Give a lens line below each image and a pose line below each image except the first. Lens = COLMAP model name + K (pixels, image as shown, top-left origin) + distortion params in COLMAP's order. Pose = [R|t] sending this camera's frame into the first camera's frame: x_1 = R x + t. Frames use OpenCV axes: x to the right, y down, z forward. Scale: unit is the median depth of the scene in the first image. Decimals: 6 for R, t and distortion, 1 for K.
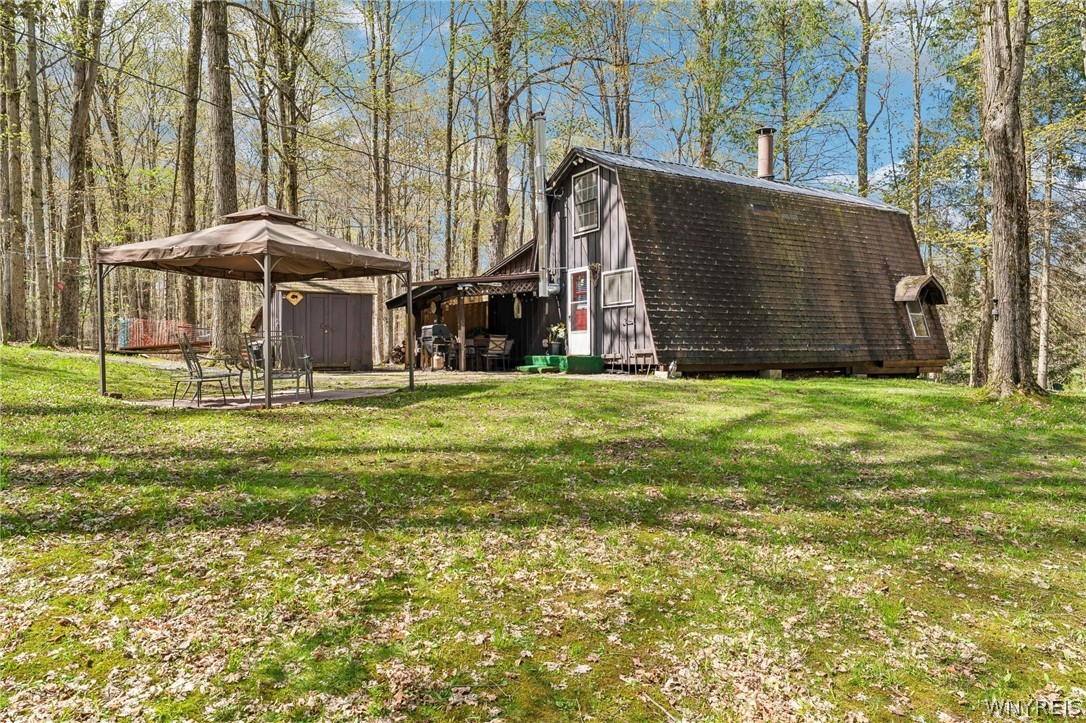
lens RADIAL K [[754.5, 0, 543.0], [0, 754.5, 361.5], [0, 0, 1]] dist [0.005639, 0.003439]
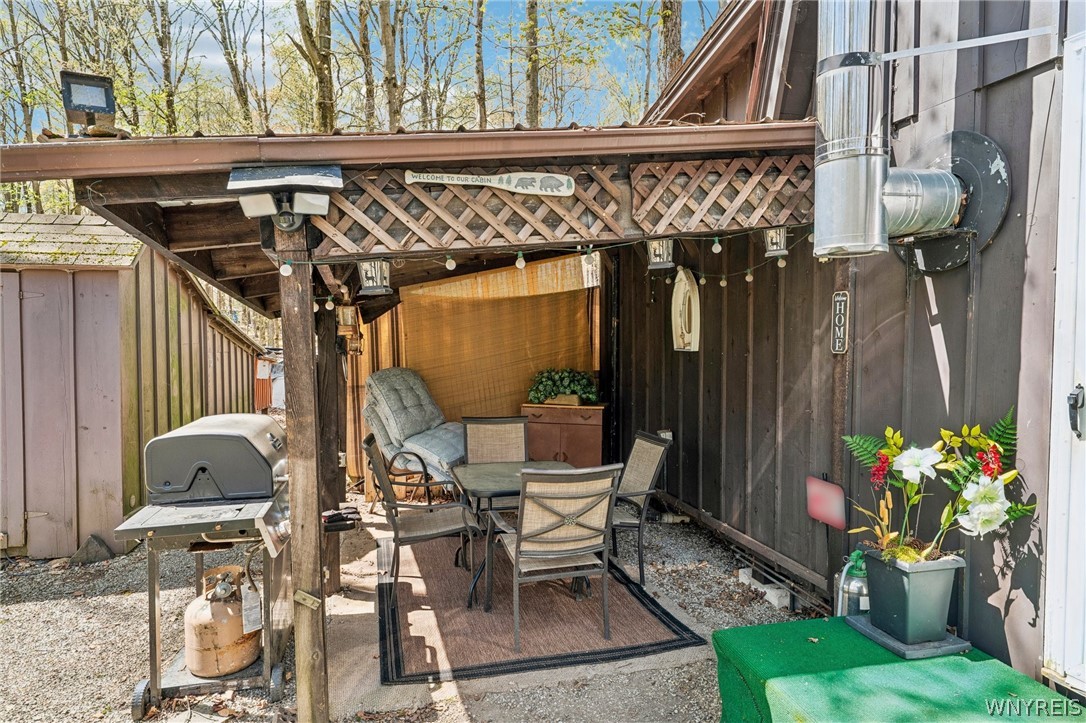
lens RADIAL K [[627.1, 0, 543.0], [0, 627.1, 361.5], [0, 0, 1]] dist [0.000730, 0.000101]
pose [[0.961501, 0.009124, -0.274649, -0.032885], [0.002709, 0.999085, 0.042675, -0.097321], [0.274787, -0.041776, 0.960597, 1.202447]]
